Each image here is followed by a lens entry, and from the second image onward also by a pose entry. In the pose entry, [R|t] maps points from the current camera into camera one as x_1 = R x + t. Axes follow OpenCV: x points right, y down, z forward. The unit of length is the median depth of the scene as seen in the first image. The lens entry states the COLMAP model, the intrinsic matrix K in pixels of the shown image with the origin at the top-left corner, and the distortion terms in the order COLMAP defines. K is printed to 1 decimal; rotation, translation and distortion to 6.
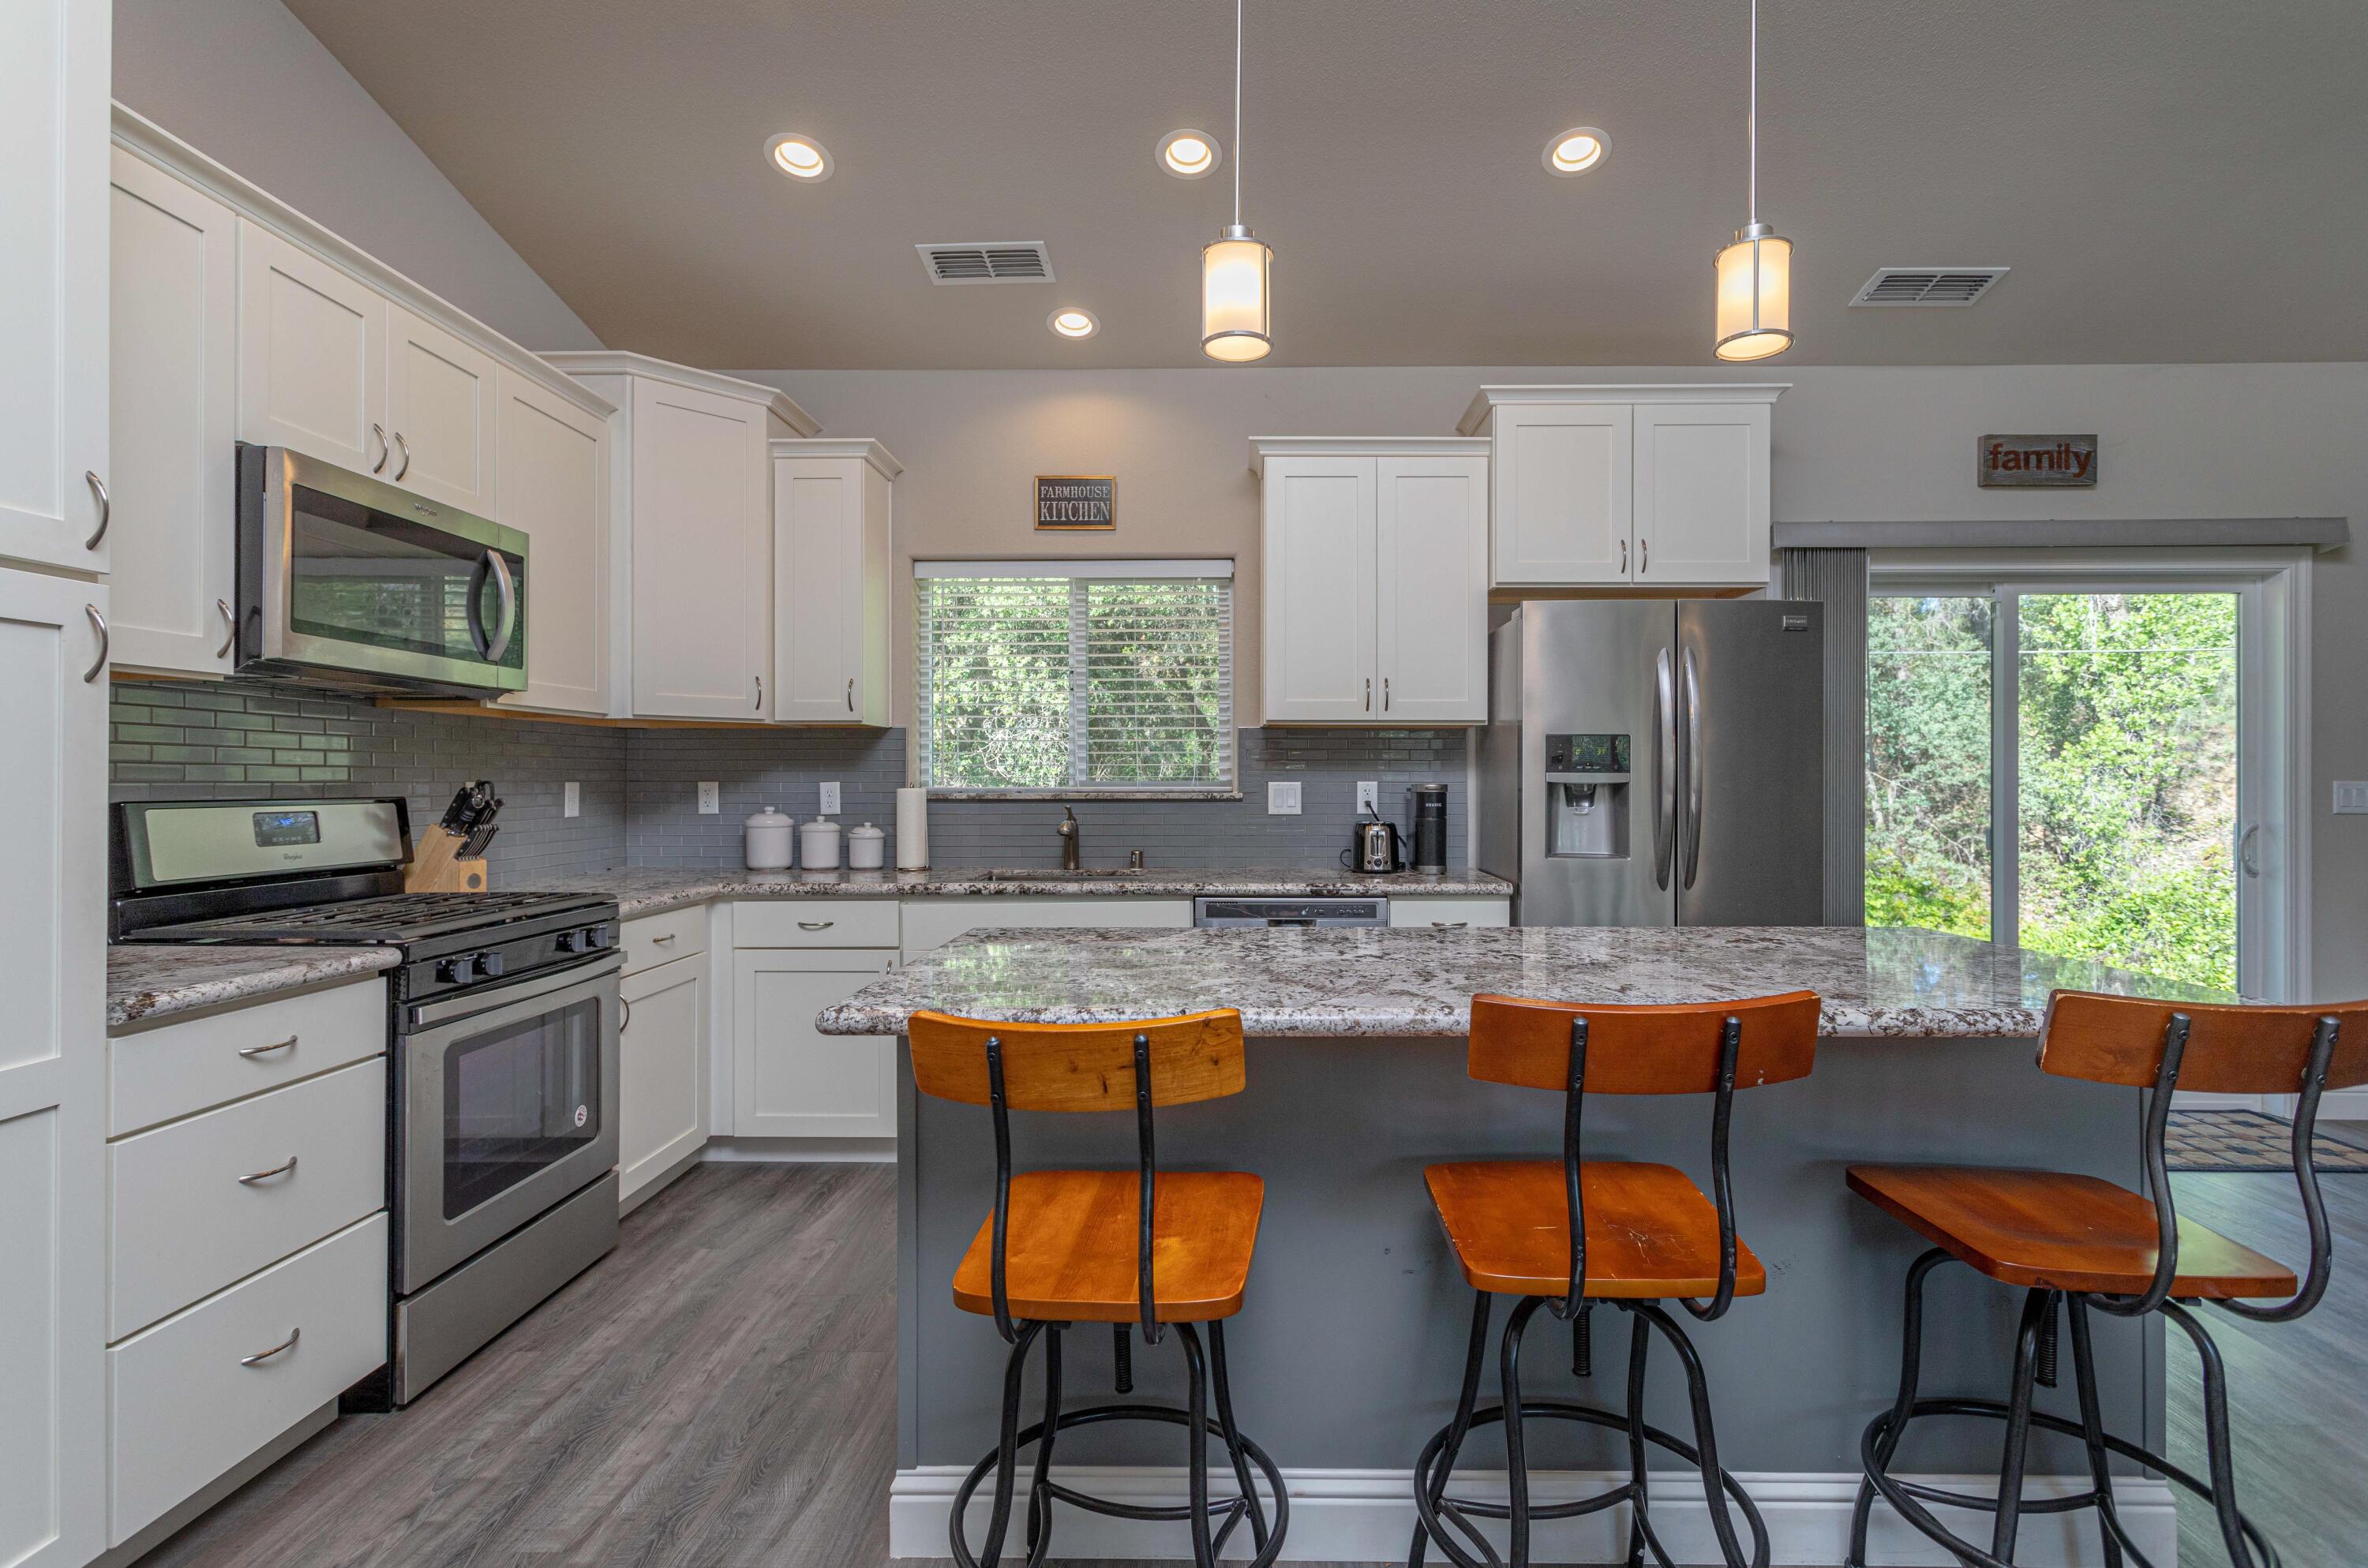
lens RADIAL K [[1117.7, 0, 1184.0], [0, 1117.7, 784.0], [0, 0, 1]] dist [0.000672, 0.000518]
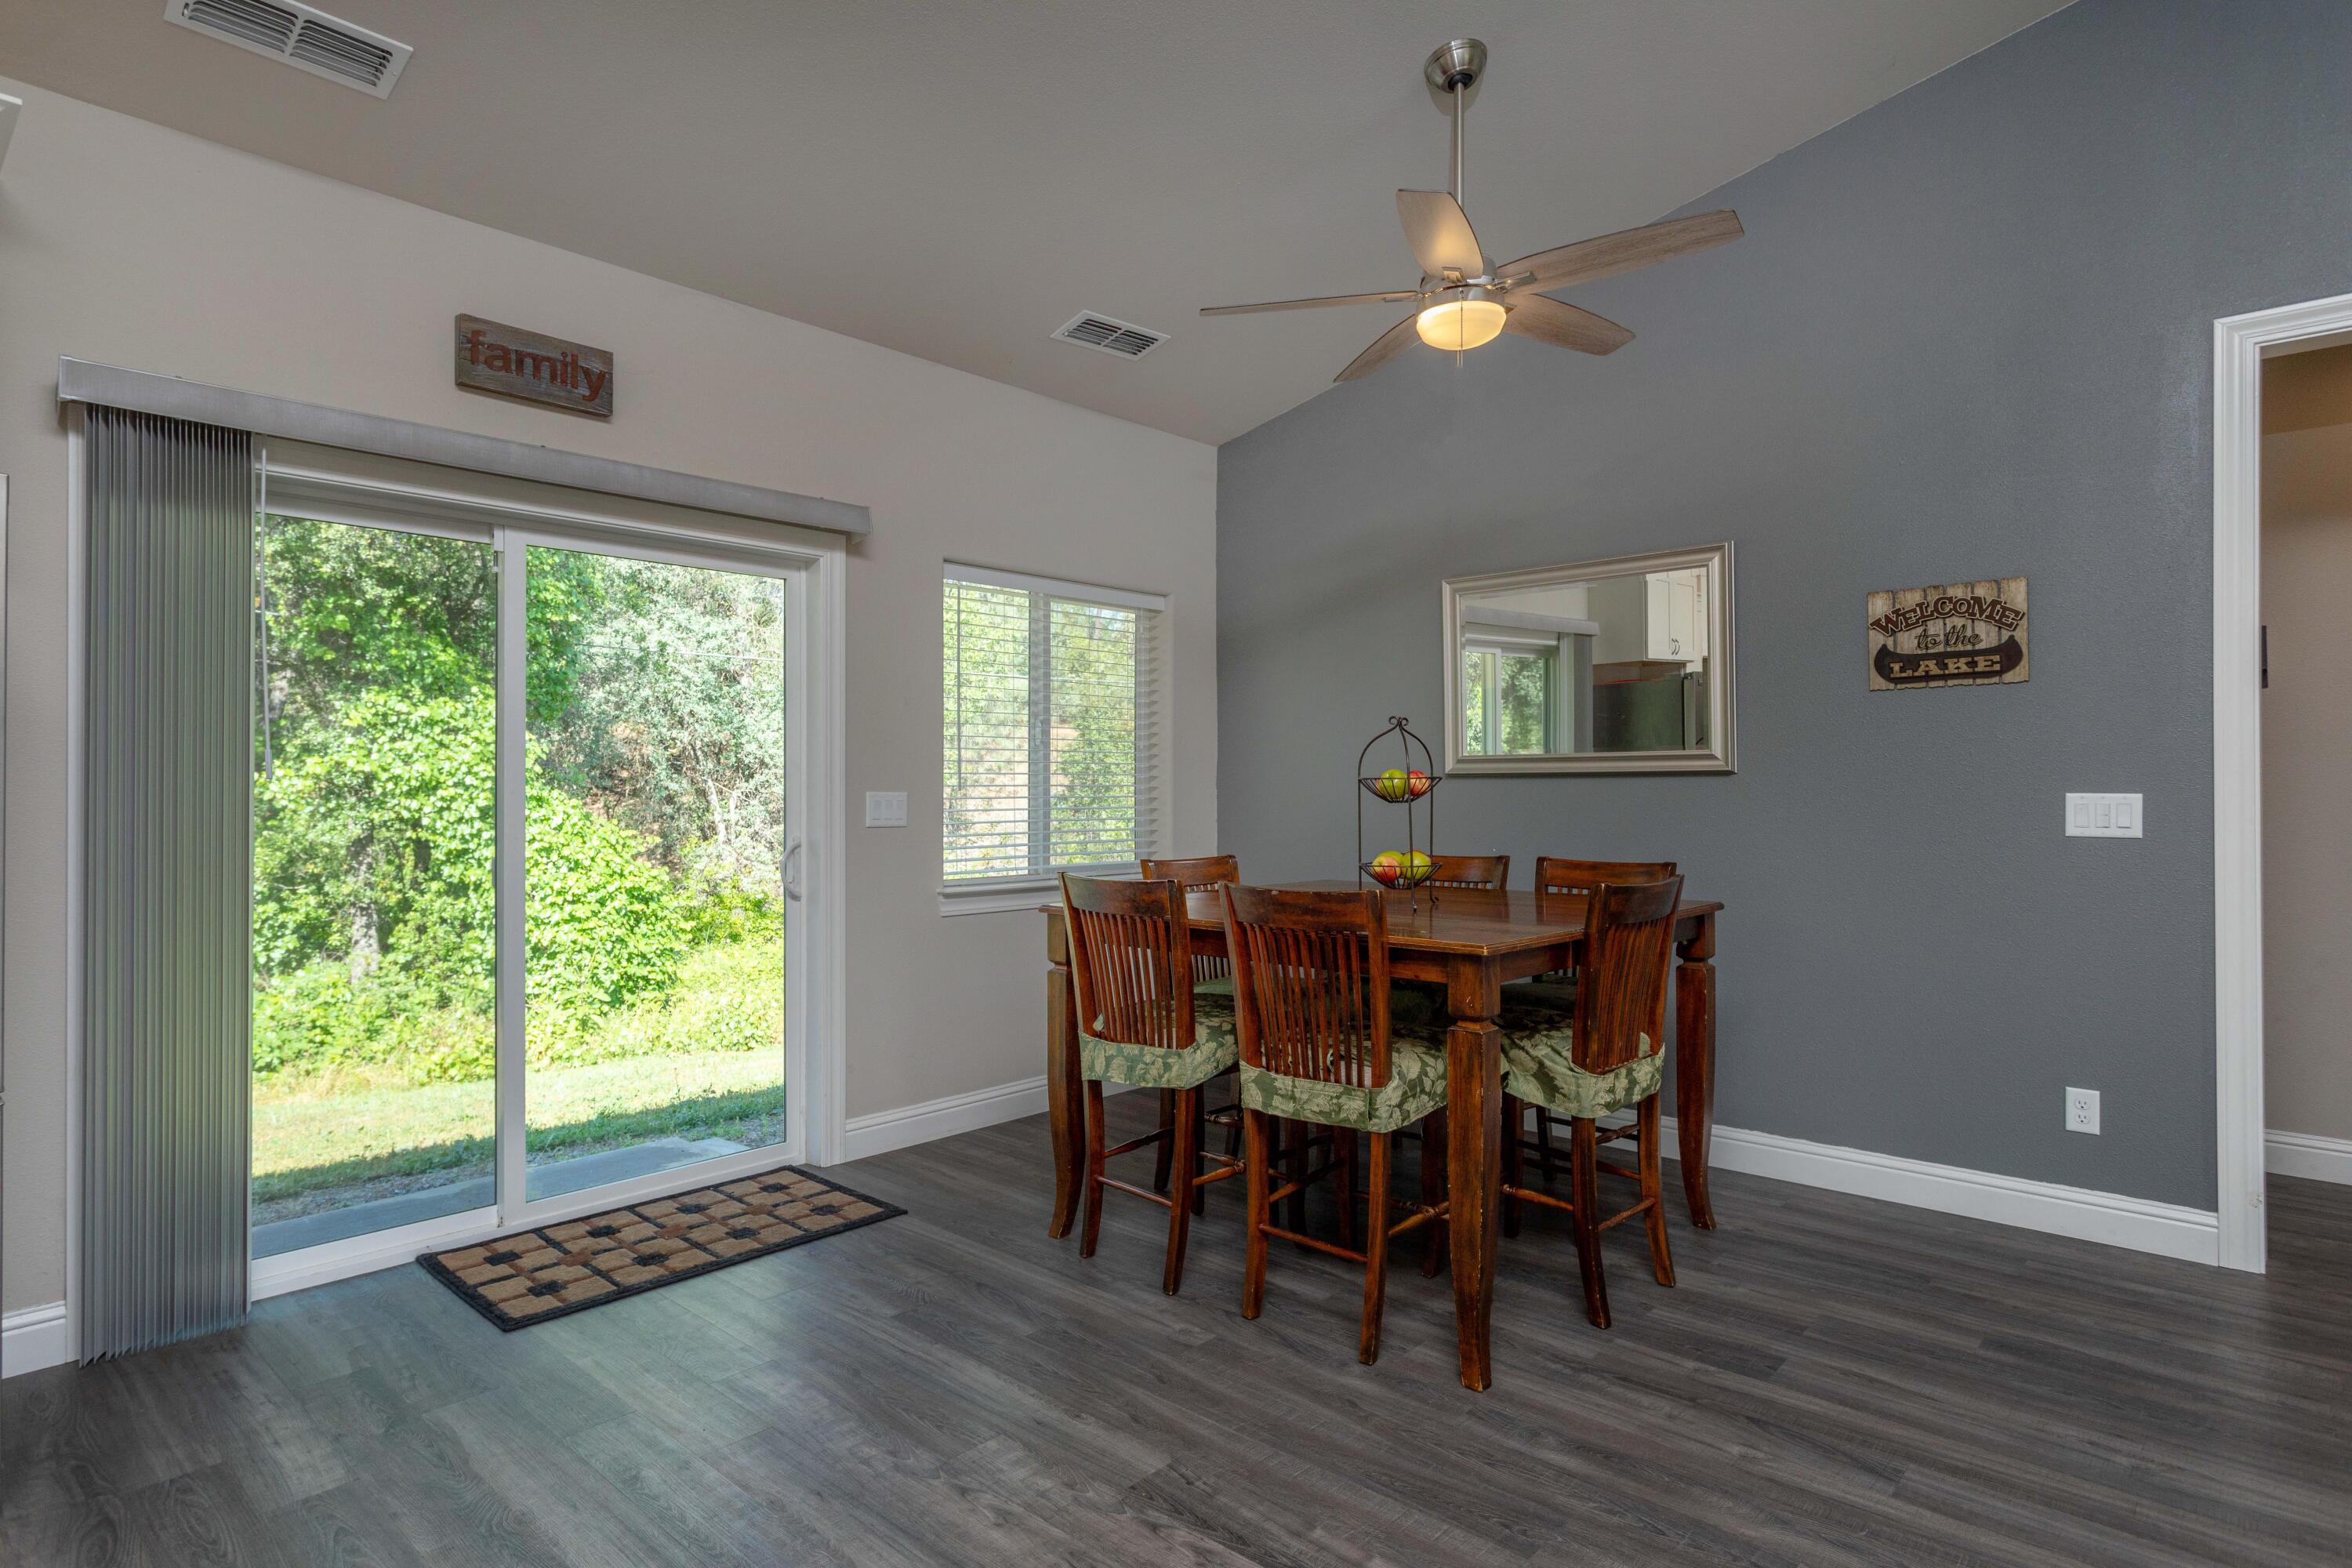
lens RADIAL K [[1253.6, 0, 1176.0], [0, 1253.6, 784.0], [0, 0, 1]] dist [0.000911, -0.000054]
pose [[0.645929, 0.000209, 0.763397, 0.398369], [0.006329, 0.999964, -0.005629, -0.002454], [-0.763371, 0.008468, 0.645905, 0.131337]]
